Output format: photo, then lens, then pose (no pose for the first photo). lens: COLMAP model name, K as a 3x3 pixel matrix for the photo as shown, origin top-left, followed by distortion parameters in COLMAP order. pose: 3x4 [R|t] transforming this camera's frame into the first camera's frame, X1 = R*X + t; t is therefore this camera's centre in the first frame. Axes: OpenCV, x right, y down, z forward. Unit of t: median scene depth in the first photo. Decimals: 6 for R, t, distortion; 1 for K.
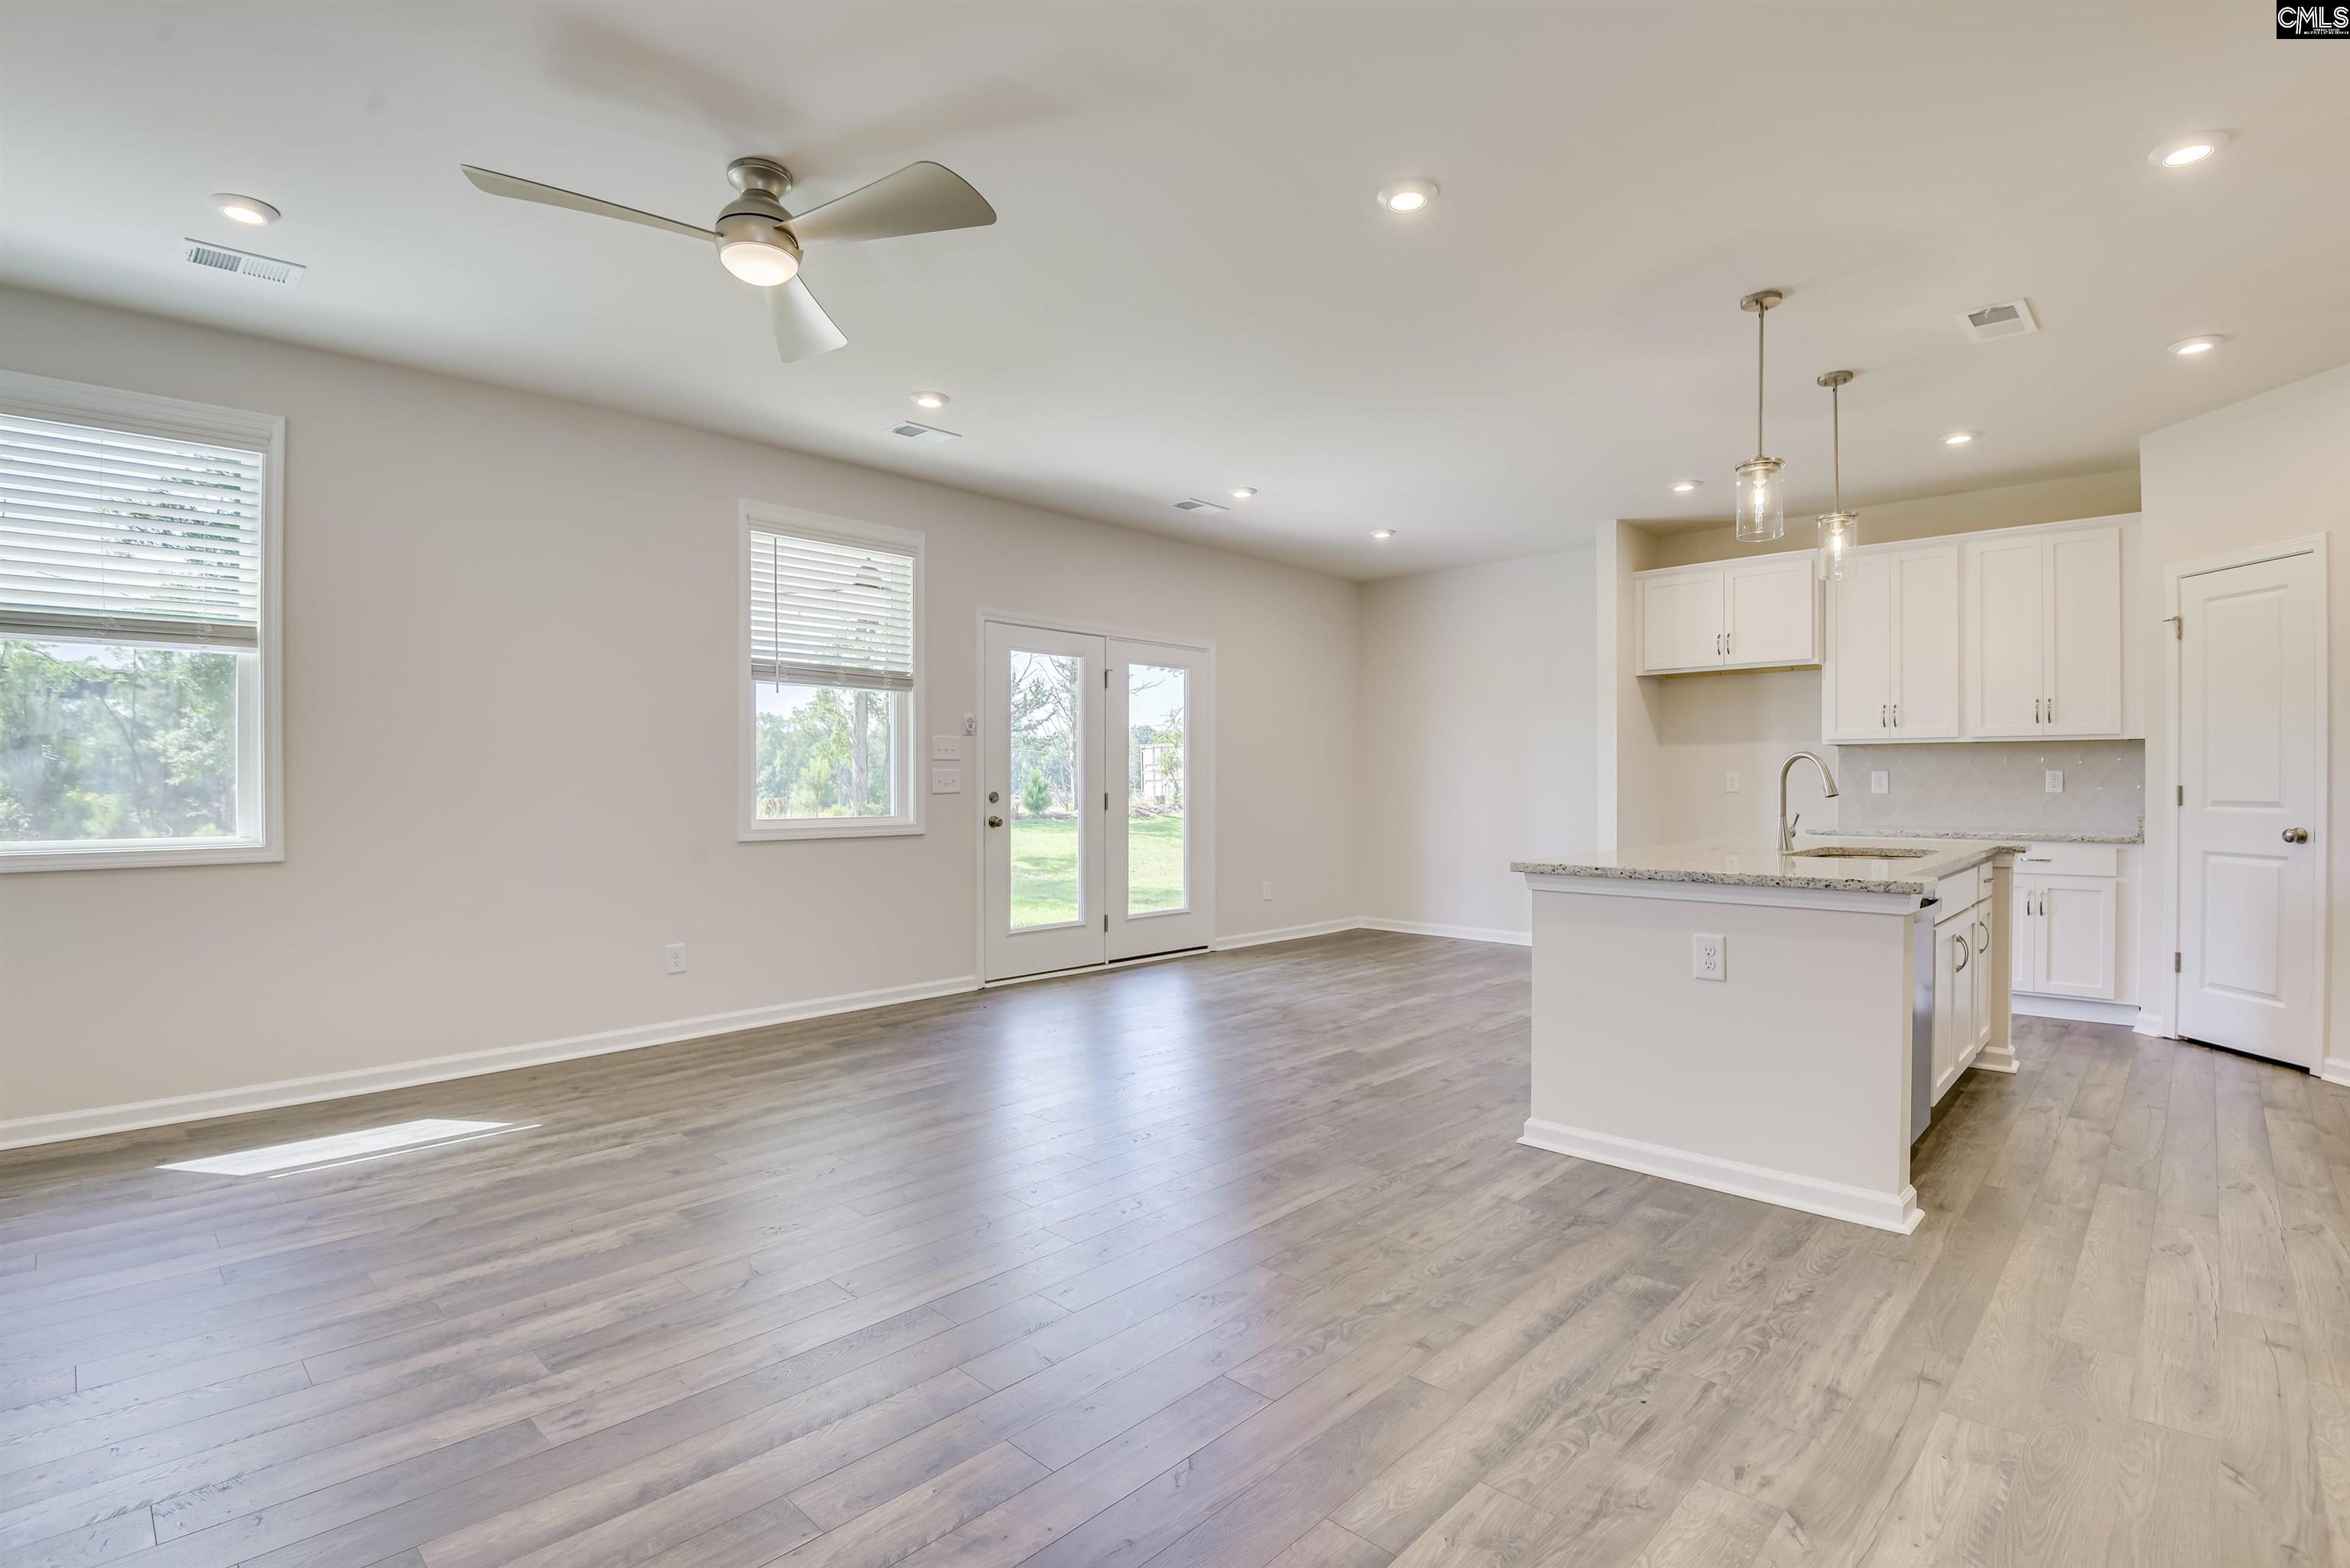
lens RADIAL K [[1109.8, 0, 1175.0], [0, 1109.8, 784.0], [0, 0, 1]] dist [-0.022389, -0.016620]
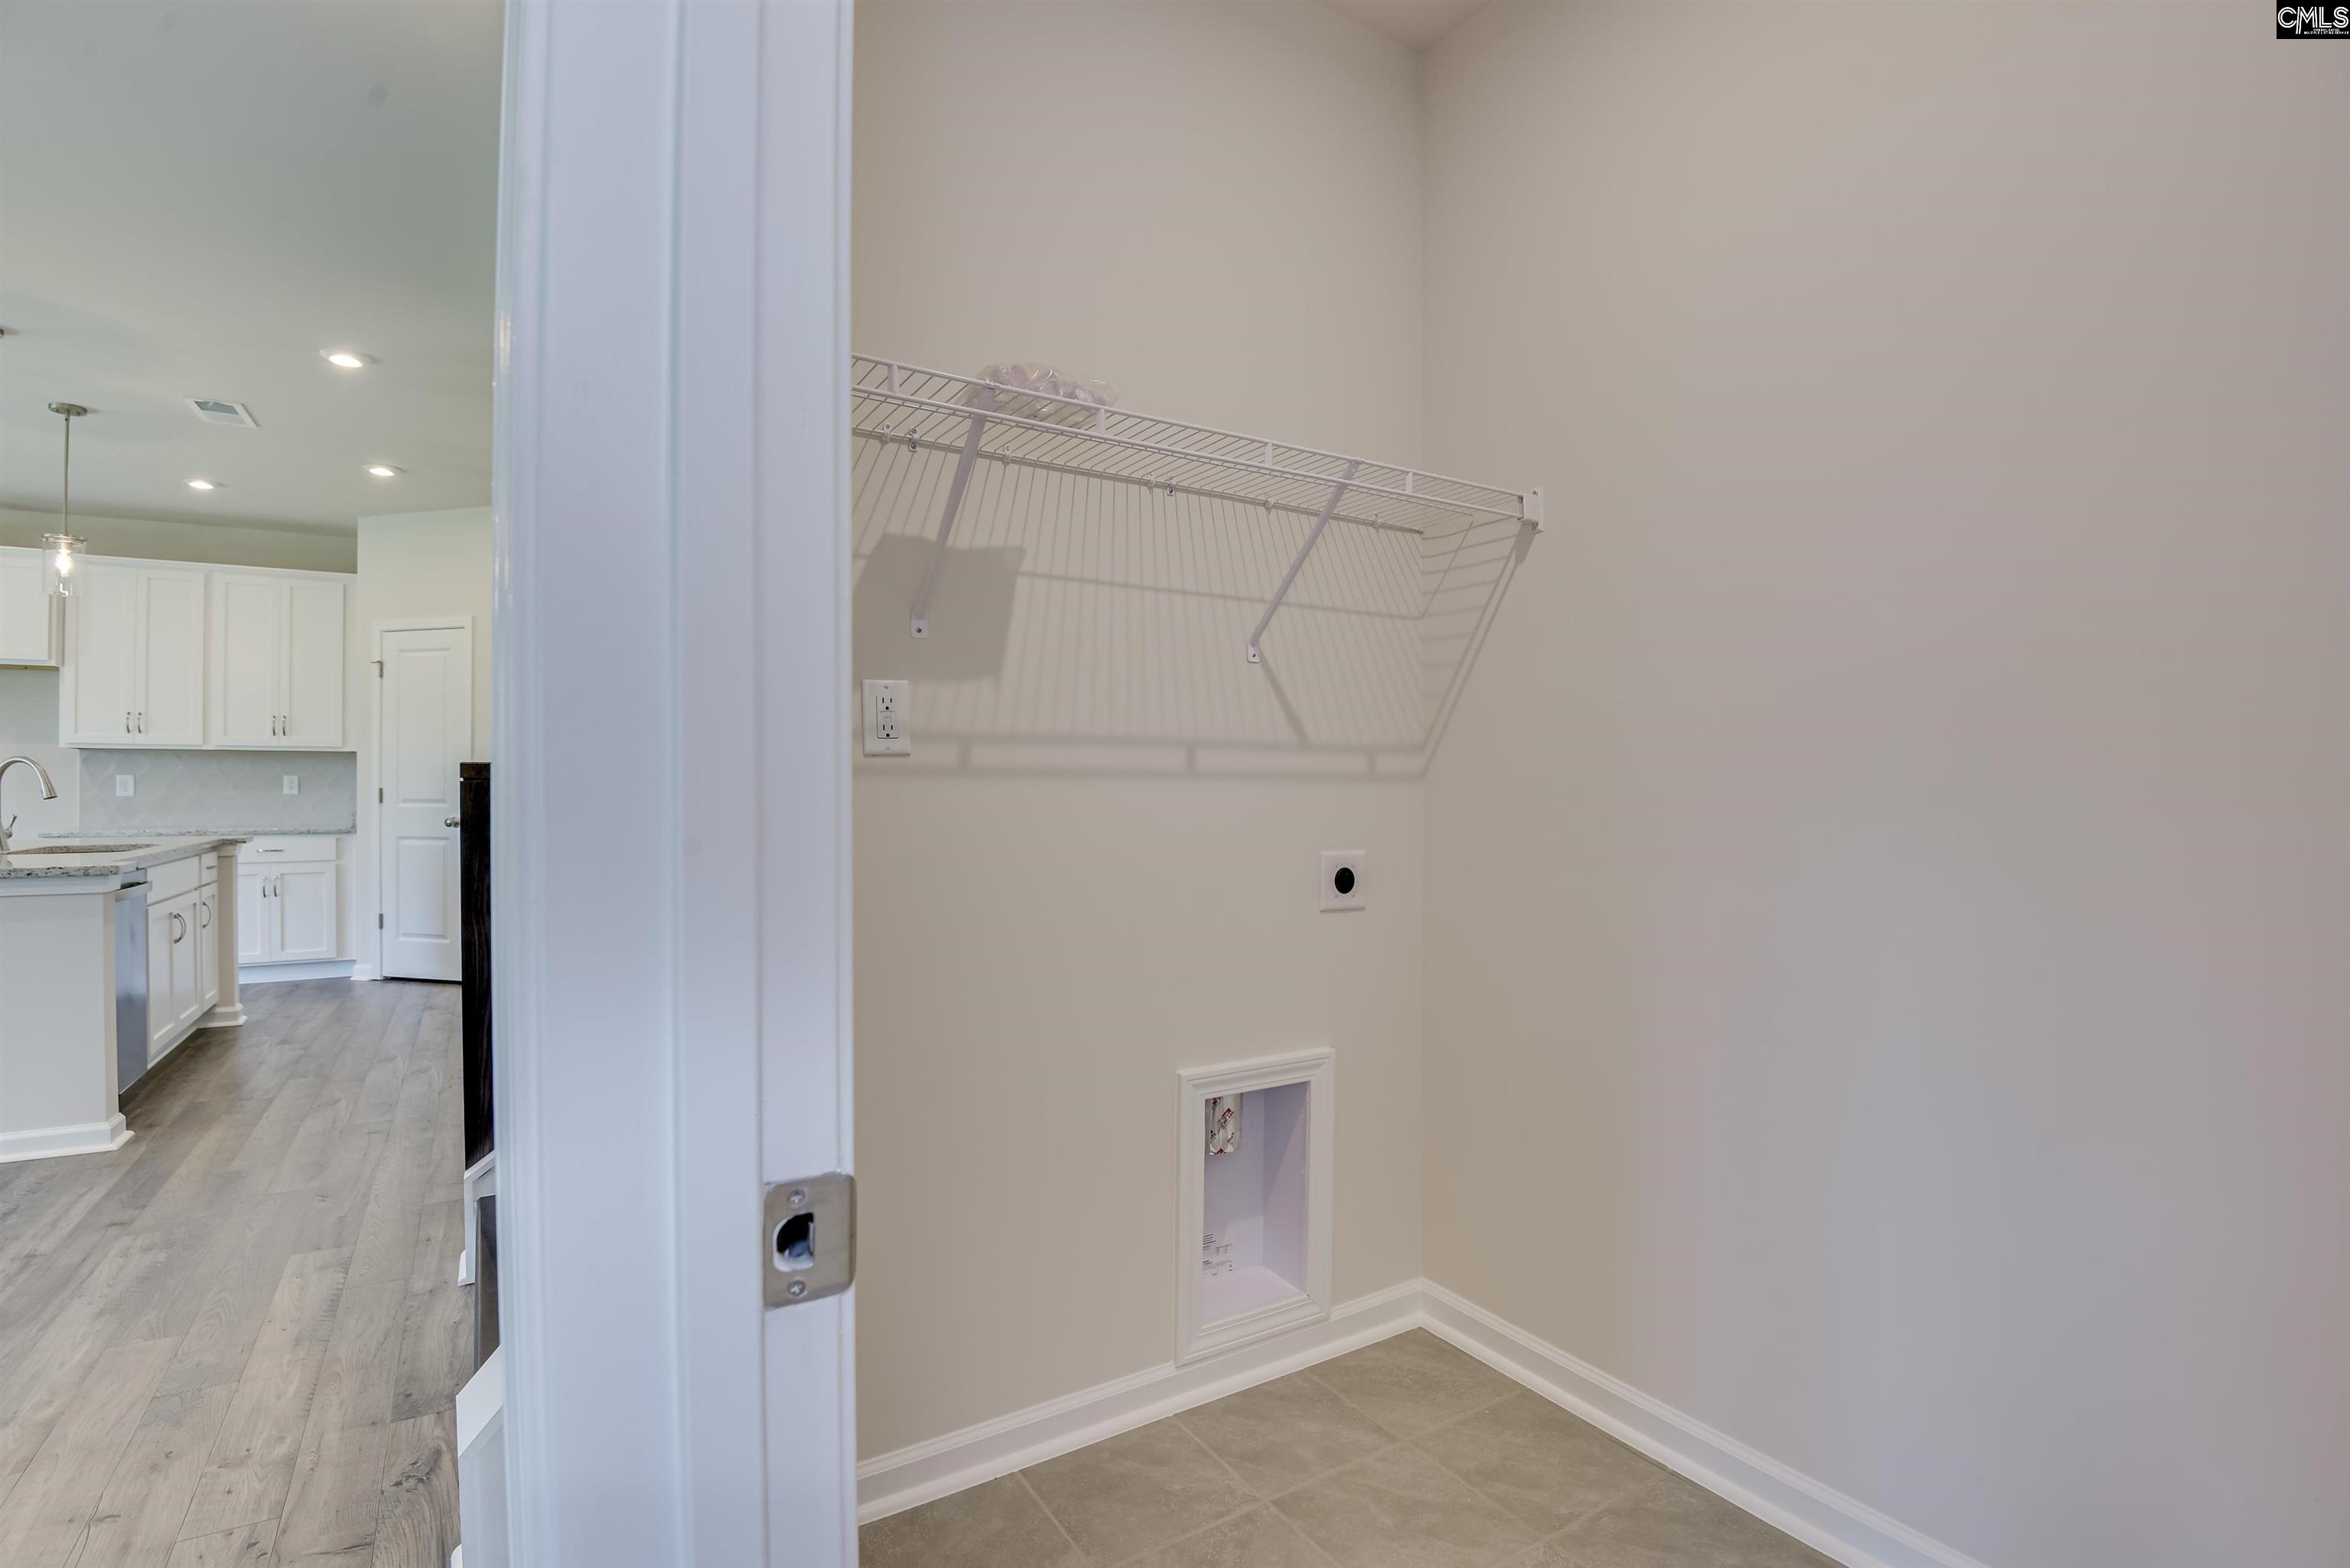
lens RADIAL K [[1086.0, 0, 1168.4], [0, 1086.0, 786.6], [0, 0, 1]] dist [-0.037935, -0.001684]
pose [[0.238808, -0.000192, 0.971067, -0.111215], [0.000946, 1.000000, -0.000035, 0.000589], [-0.971066, 0.000927, 0.238808, -0.267718]]
